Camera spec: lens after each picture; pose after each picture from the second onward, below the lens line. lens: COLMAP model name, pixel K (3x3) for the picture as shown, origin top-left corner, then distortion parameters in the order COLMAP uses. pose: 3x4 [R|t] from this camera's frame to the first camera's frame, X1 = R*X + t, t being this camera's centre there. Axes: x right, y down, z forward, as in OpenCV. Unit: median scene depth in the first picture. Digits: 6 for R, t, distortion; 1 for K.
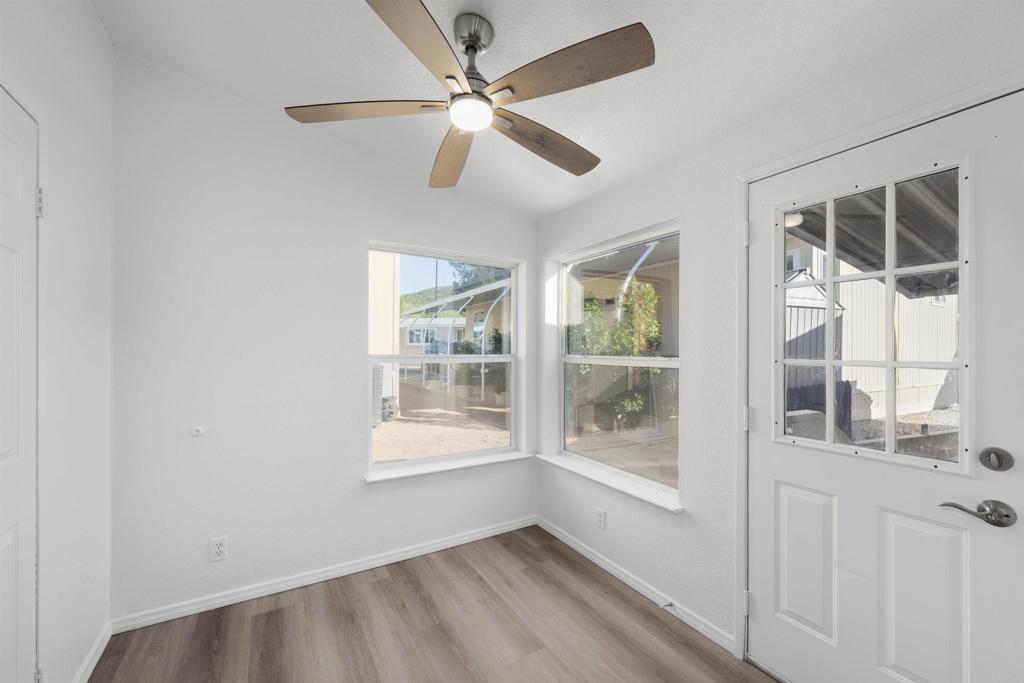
lens RADIAL K [[410.3, 0, 513.2], [0, 410.3, 348.7], [0, 0, 1]] dist [0.001214, 0.000954]
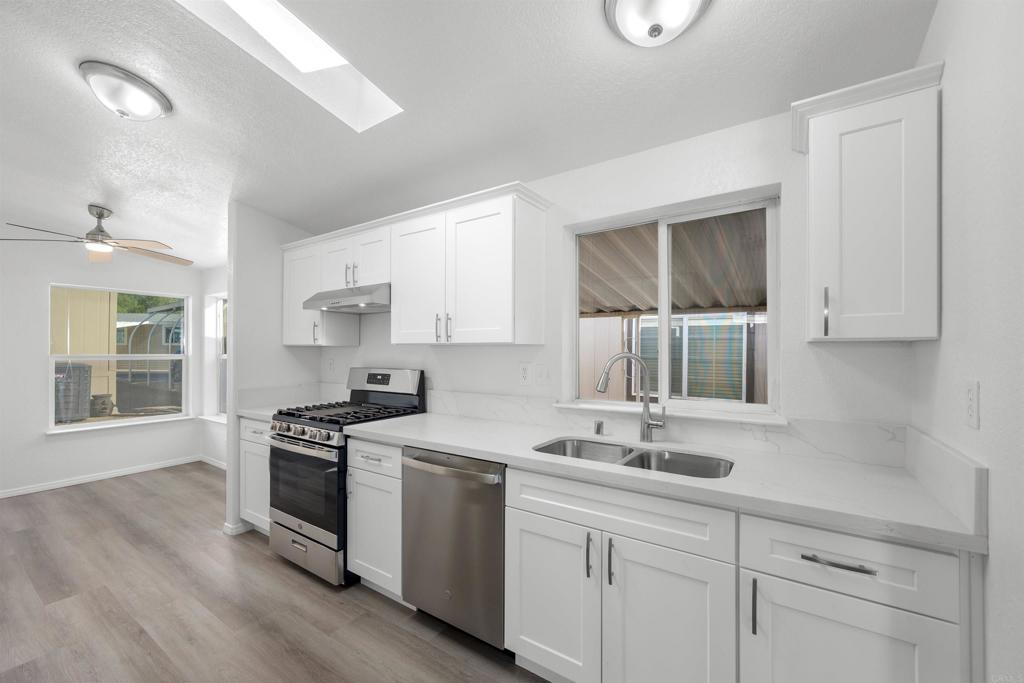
lens RADIAL K [[410.3, 0, 514.7], [0, 410.3, 349.2], [0, 0, 1]] dist [0.001214, 0.000954]
pose [[0.905656, 0.000593, 0.424012, 0.472343], [-0.000993, 0.999999, 0.000723, -0.007940], [-0.424011, -0.001076, 0.905656, -0.941110]]
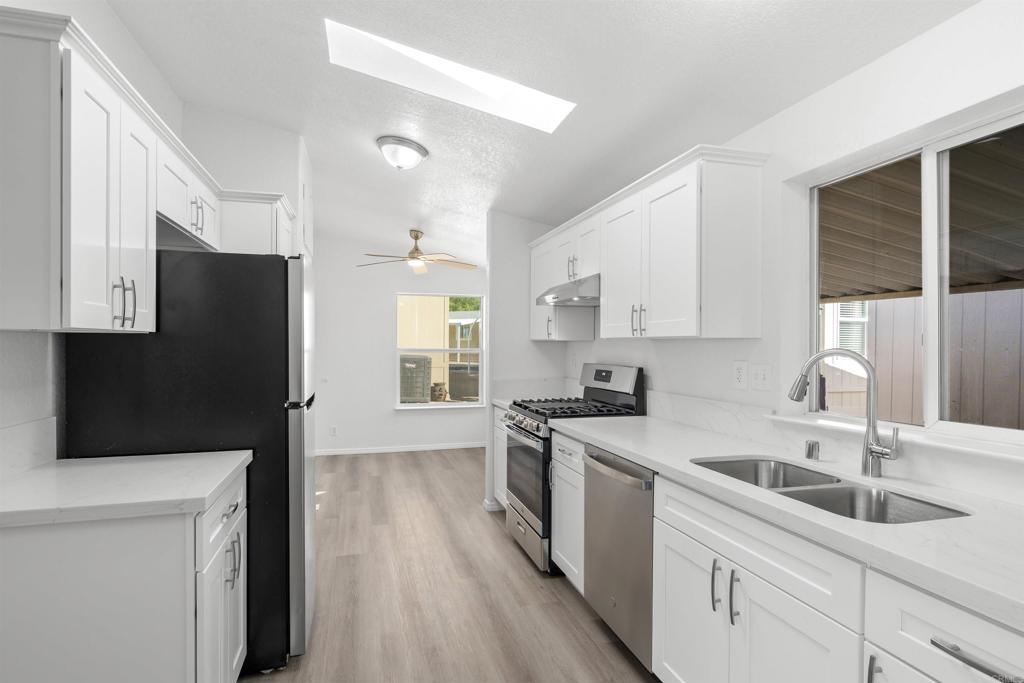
lens RADIAL K [[524.1, 0, 508.6], [0, 524.1, 347.4], [0, 0, 1]] dist [0.001567, 0.002142]
pose [[0.966892, 0.001853, -0.255178, 0.673672], [0.000197, 0.999968, 0.008010, -0.008531], [0.255185, -0.007795, 0.966861, -1.090090]]
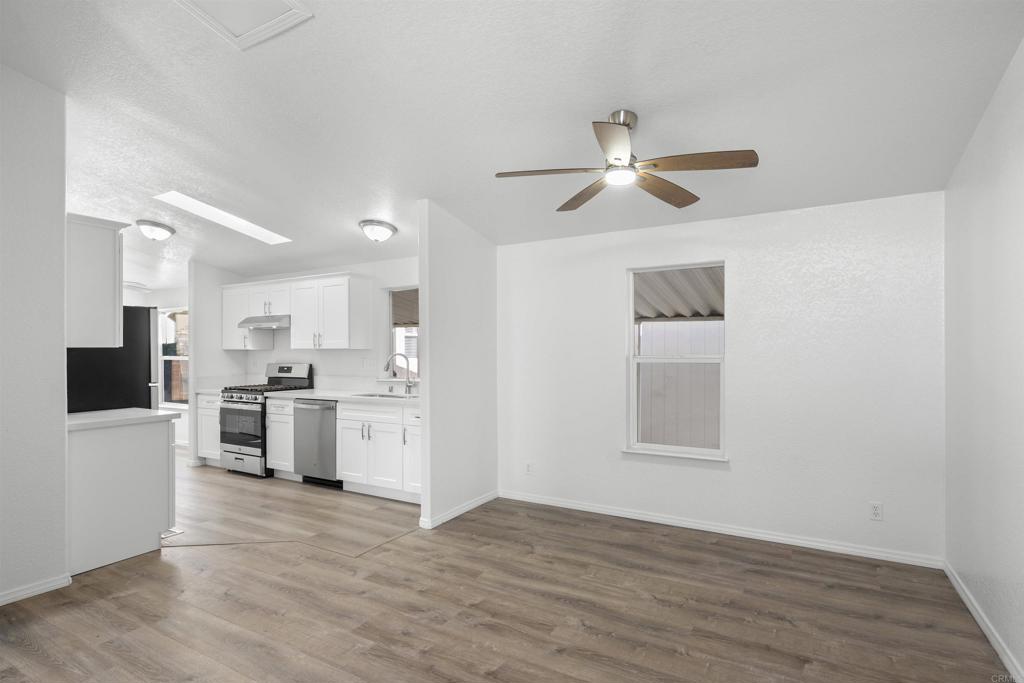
lens RADIAL K [[501.6, 0, 512.9], [0, 501.6, 355.5], [0, 0, 1]] dist [-0.002288, -0.000181]
pose [[0.872498, -0.007314, 0.488562, 0.414987], [0.002376, 0.999940, 0.010727, -0.010848], [-0.488611, -0.008199, 0.872463, -2.006658]]
